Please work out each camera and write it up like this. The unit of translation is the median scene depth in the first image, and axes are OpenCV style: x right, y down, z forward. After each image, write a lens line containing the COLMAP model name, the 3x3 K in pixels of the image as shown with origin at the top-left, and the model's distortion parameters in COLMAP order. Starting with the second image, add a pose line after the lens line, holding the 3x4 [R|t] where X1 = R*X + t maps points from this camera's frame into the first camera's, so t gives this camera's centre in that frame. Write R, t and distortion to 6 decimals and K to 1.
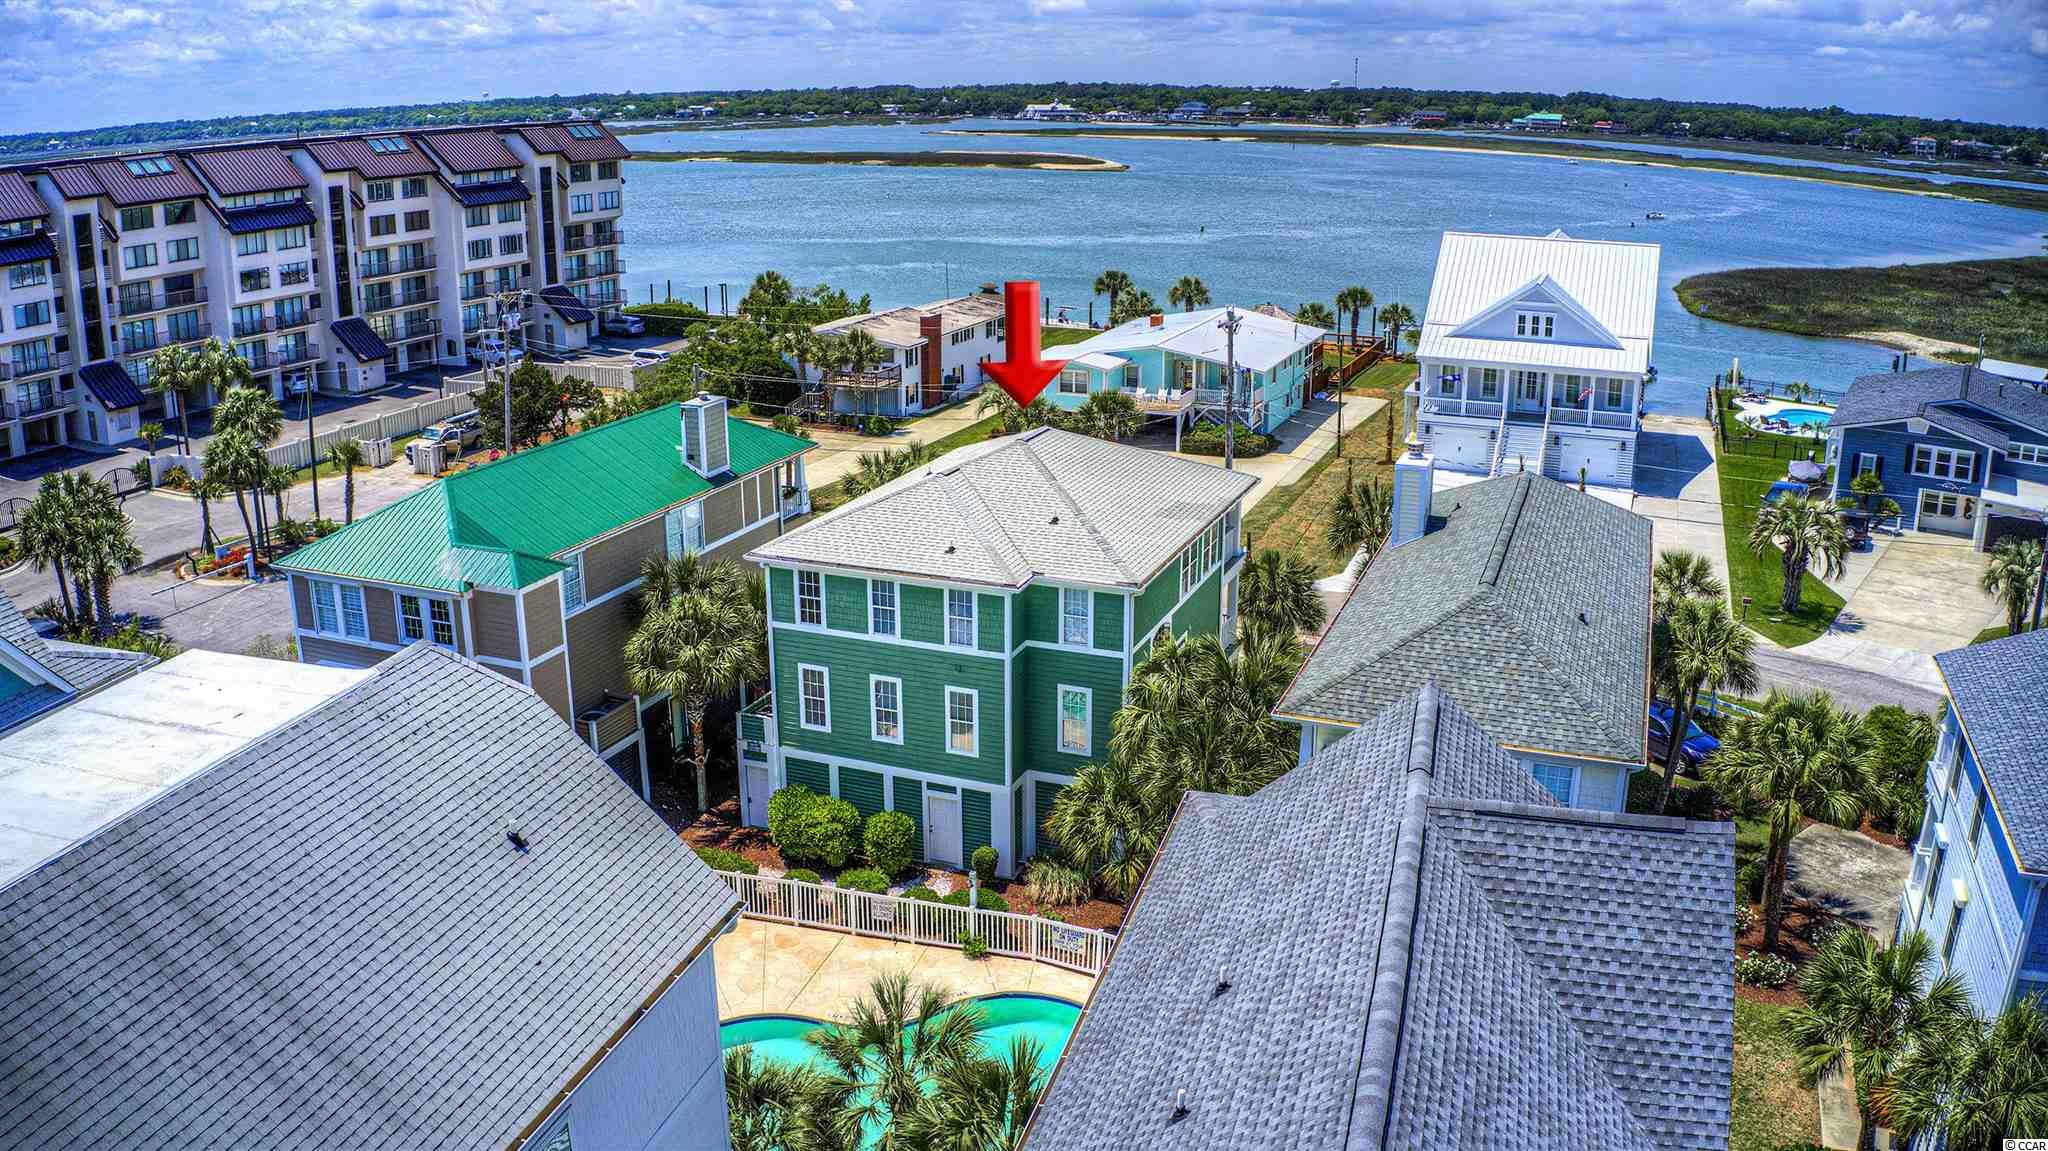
lens RADIAL K [[1624.9, 0, 1020.6], [0, 1624.9, 579.0], [0, 0, 1]] dist [-0.171292, -0.007424]
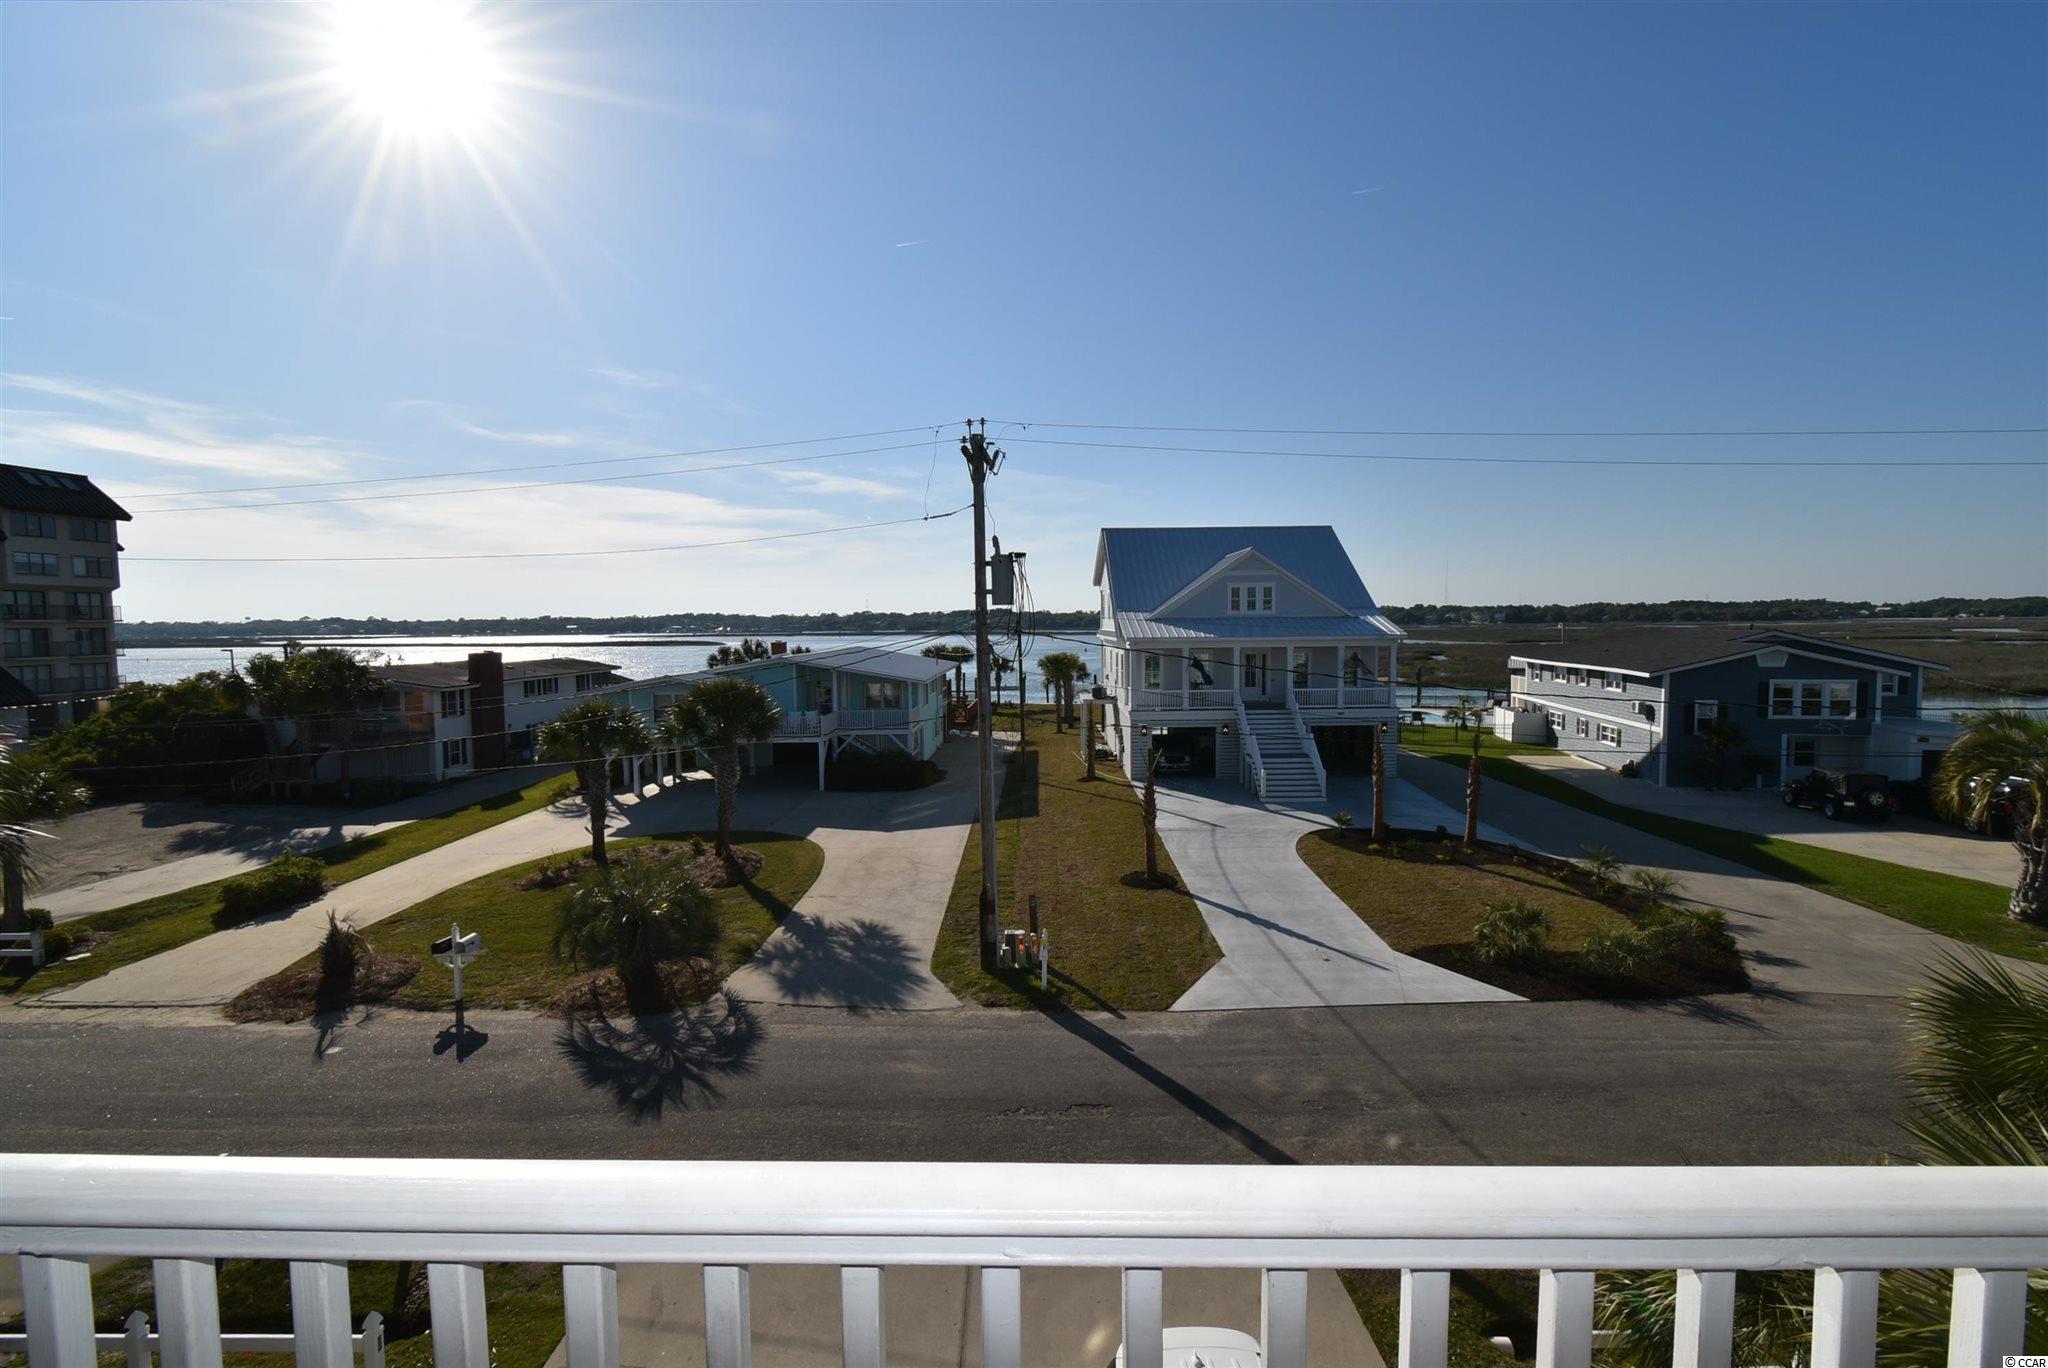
lens RADIAL K [[923.9, 0, 1039.9], [0, 923.9, 680.4], [0, 0, 1]] dist [0.008166, -0.001255]
pose [[0.927923, -0.028521, 0.371678, 0.033955], [0.115913, 0.969717, -0.214974, -0.023812], [-0.354291, 0.242562, 0.903129, 0.603371]]
